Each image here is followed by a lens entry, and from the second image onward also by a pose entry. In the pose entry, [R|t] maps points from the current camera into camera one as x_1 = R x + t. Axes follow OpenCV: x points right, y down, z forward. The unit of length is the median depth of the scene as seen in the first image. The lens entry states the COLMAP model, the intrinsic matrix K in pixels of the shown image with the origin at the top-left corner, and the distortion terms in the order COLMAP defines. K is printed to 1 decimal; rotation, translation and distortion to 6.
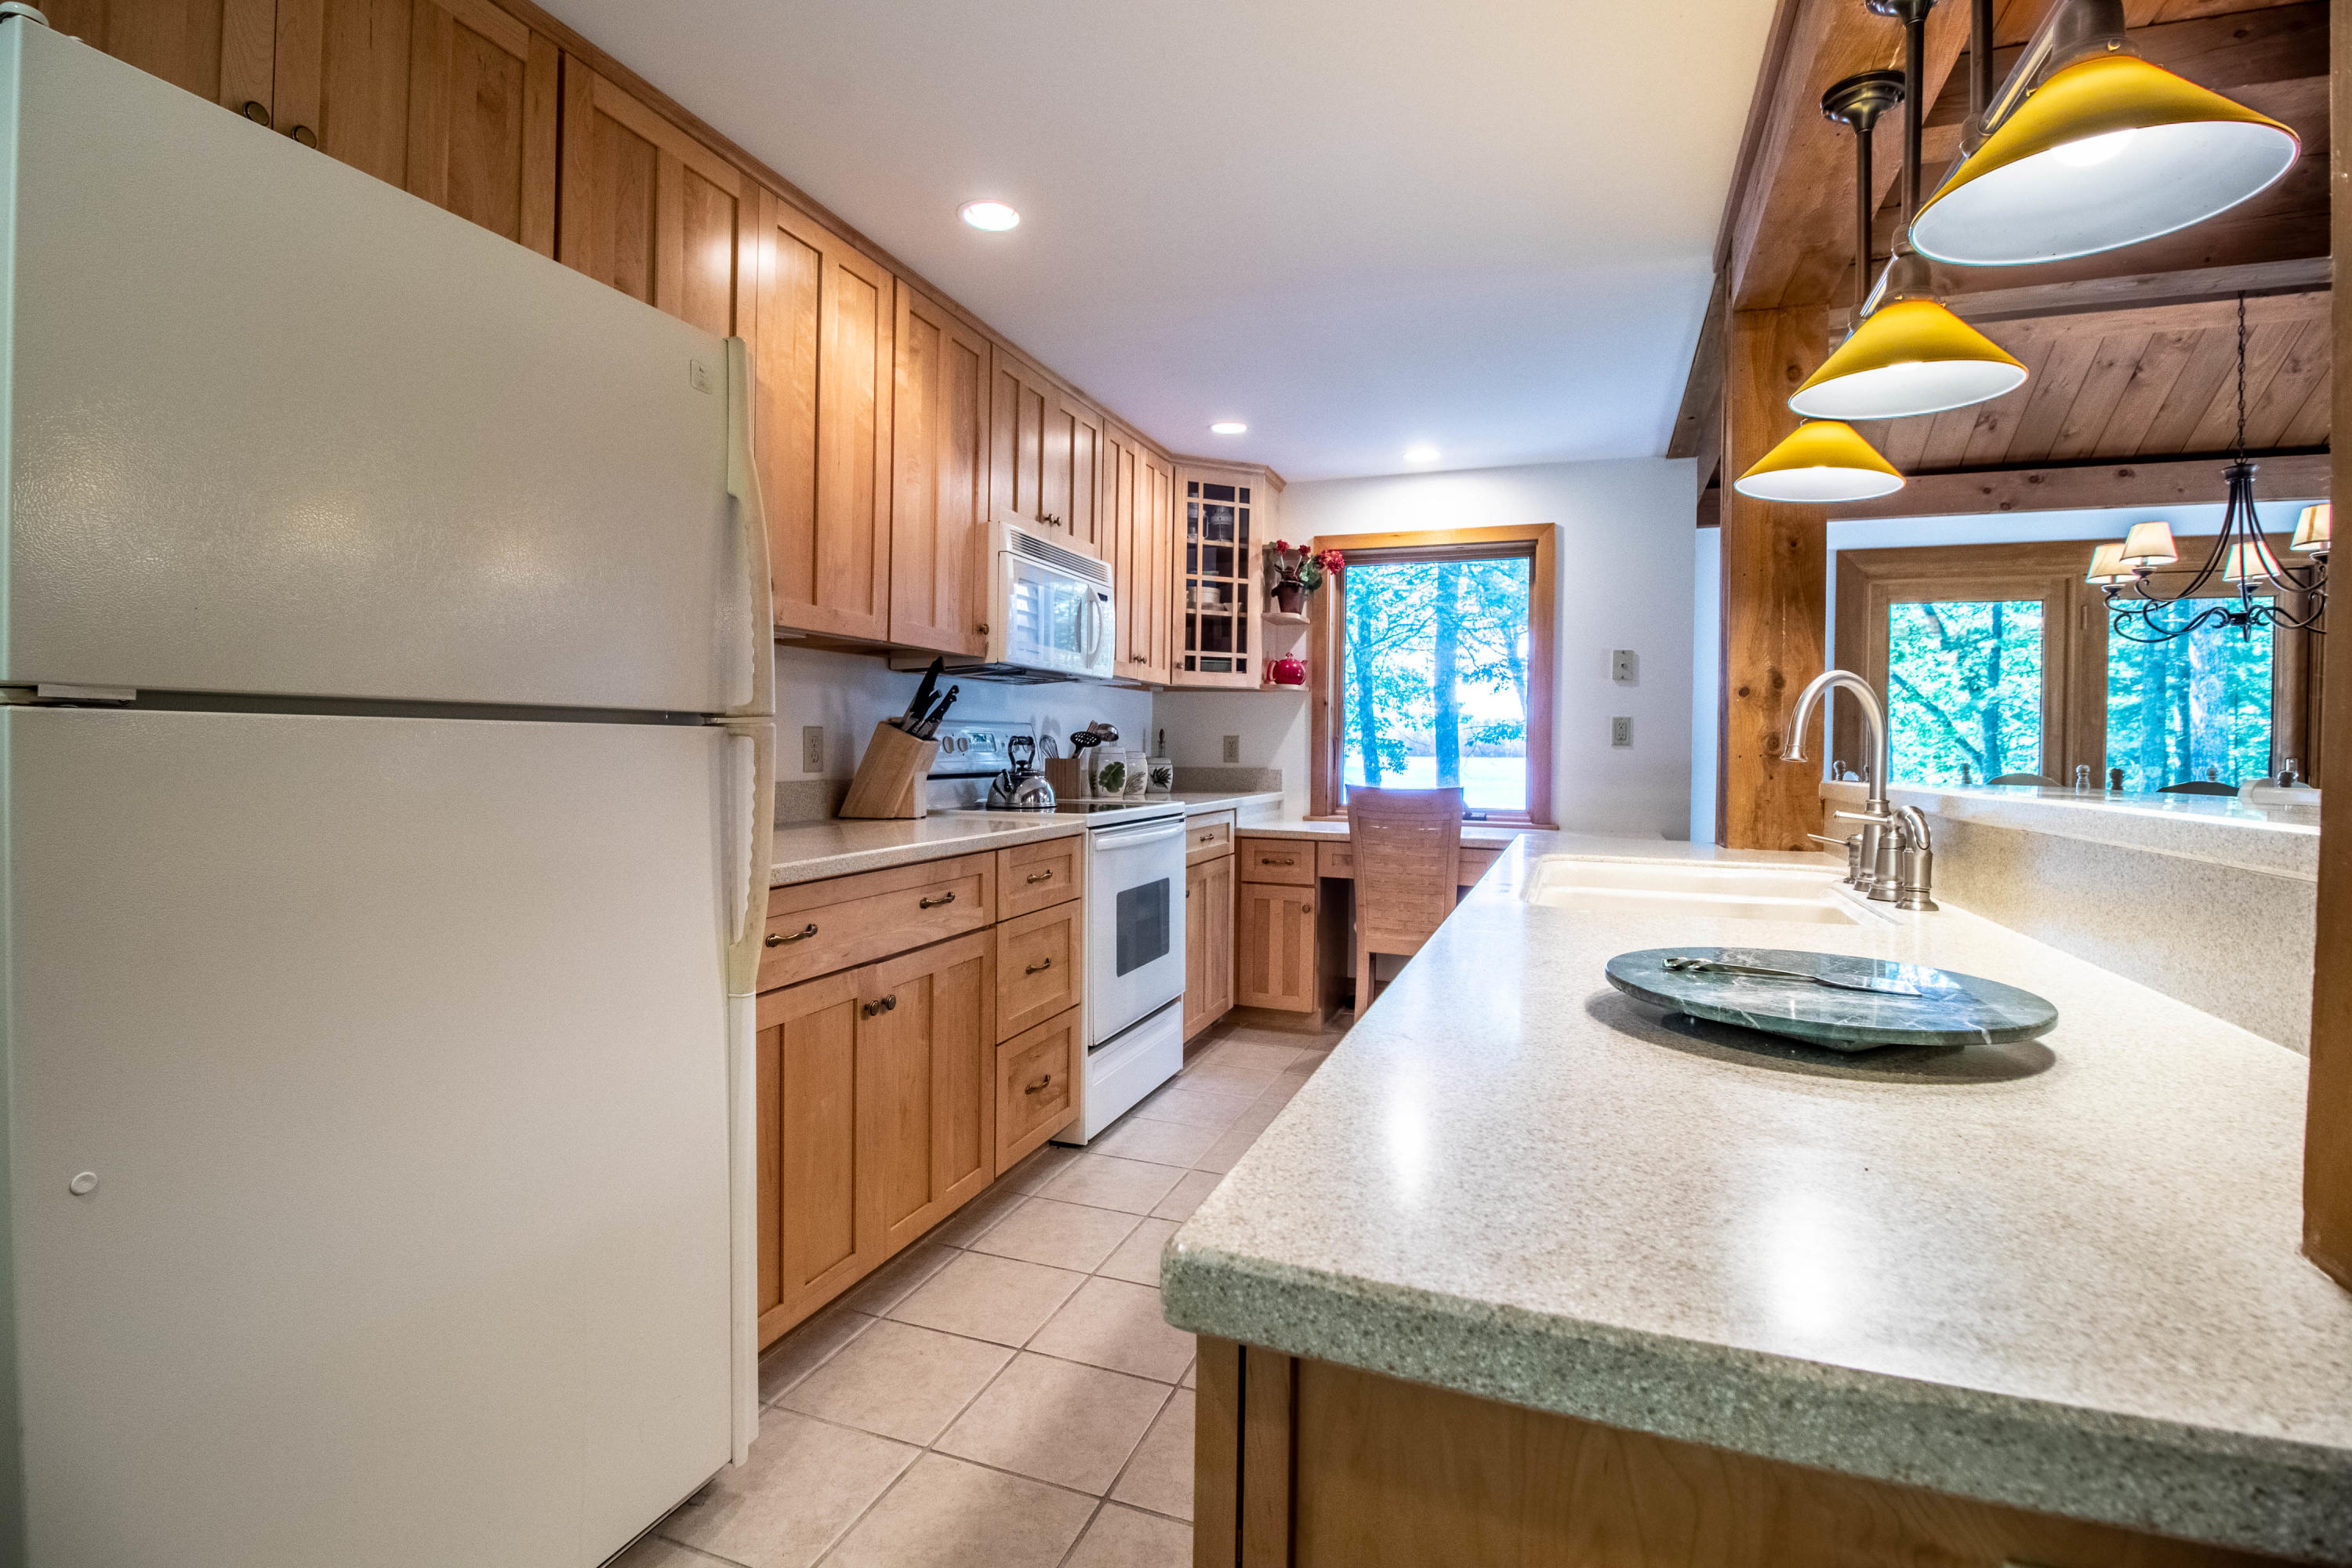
lens RADIAL K [[1087.9, 0, 1172.3], [0, 1087.9, 744.0], [0, 0, 1]] dist [-0.001530, -0.000367]
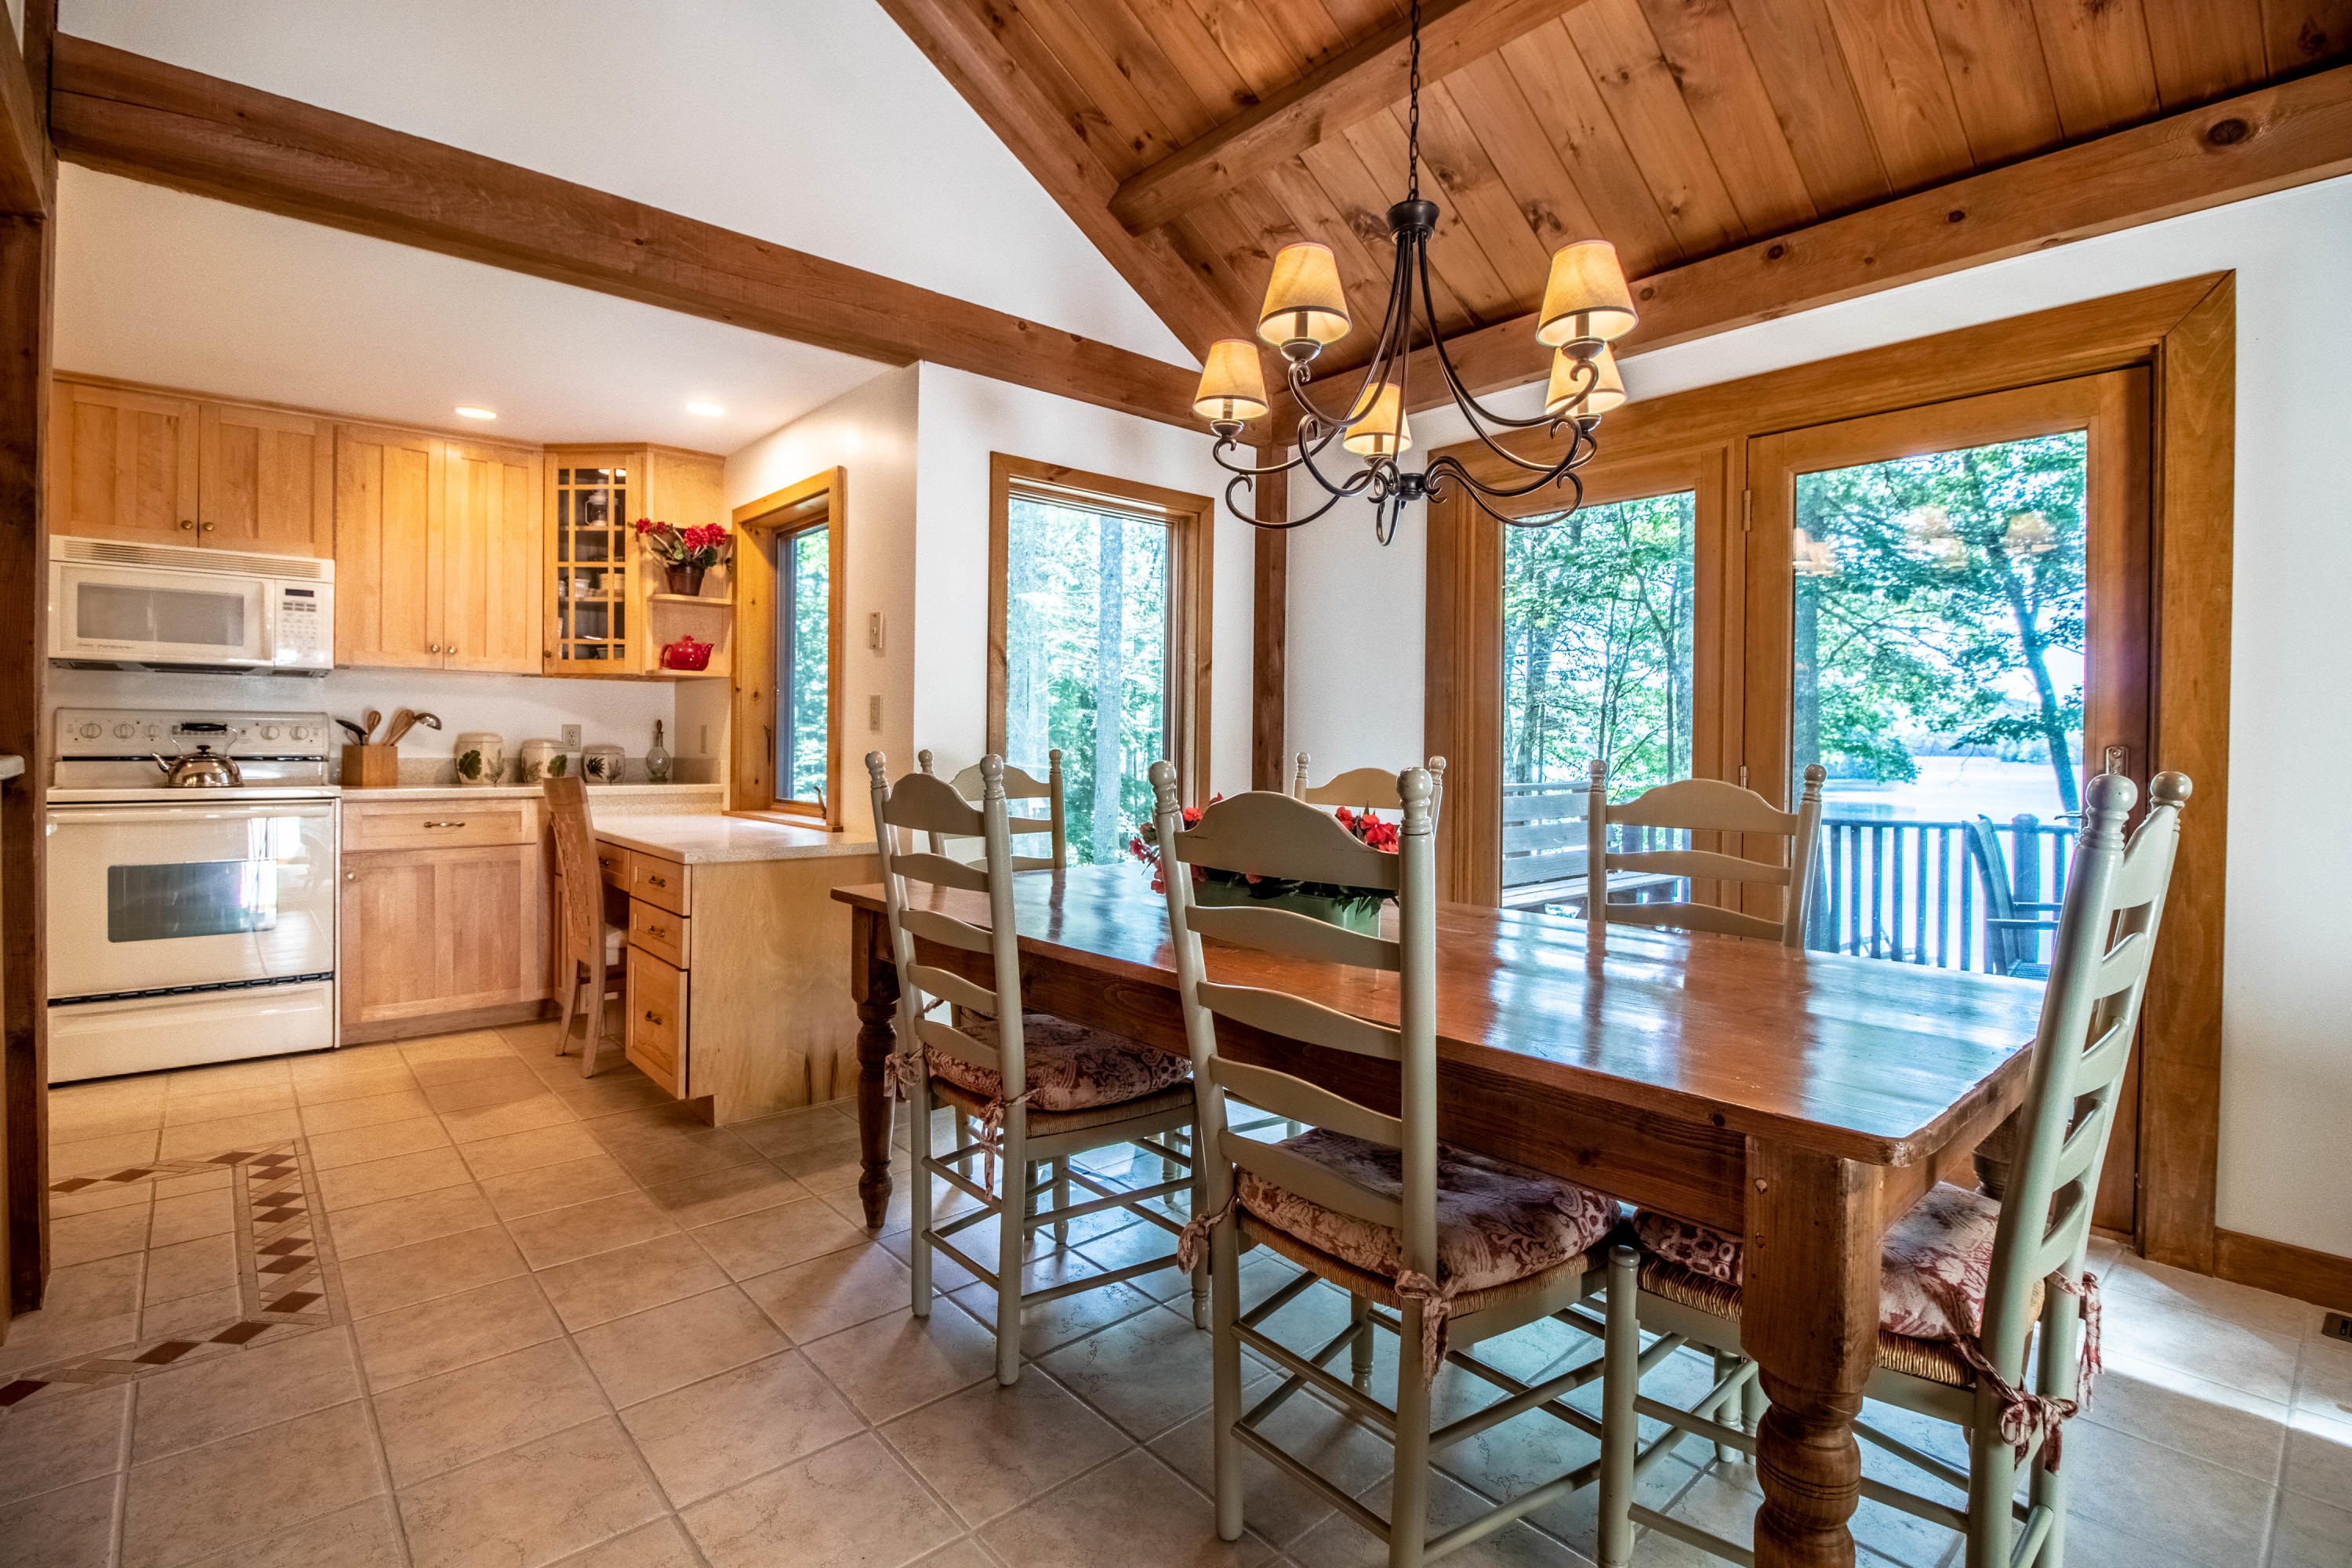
lens RADIAL K [[1087.9, 0, 1172.3], [0, 1087.9, 744.0], [0, 0, 1]] dist [-0.001530, -0.000367]
pose [[0.879553, -0.001192, -0.475800, 0.962816], [-0.000688, 0.999993, -0.003777, 0.013811], [0.475801, 0.003649, 0.879545, 0.383425]]
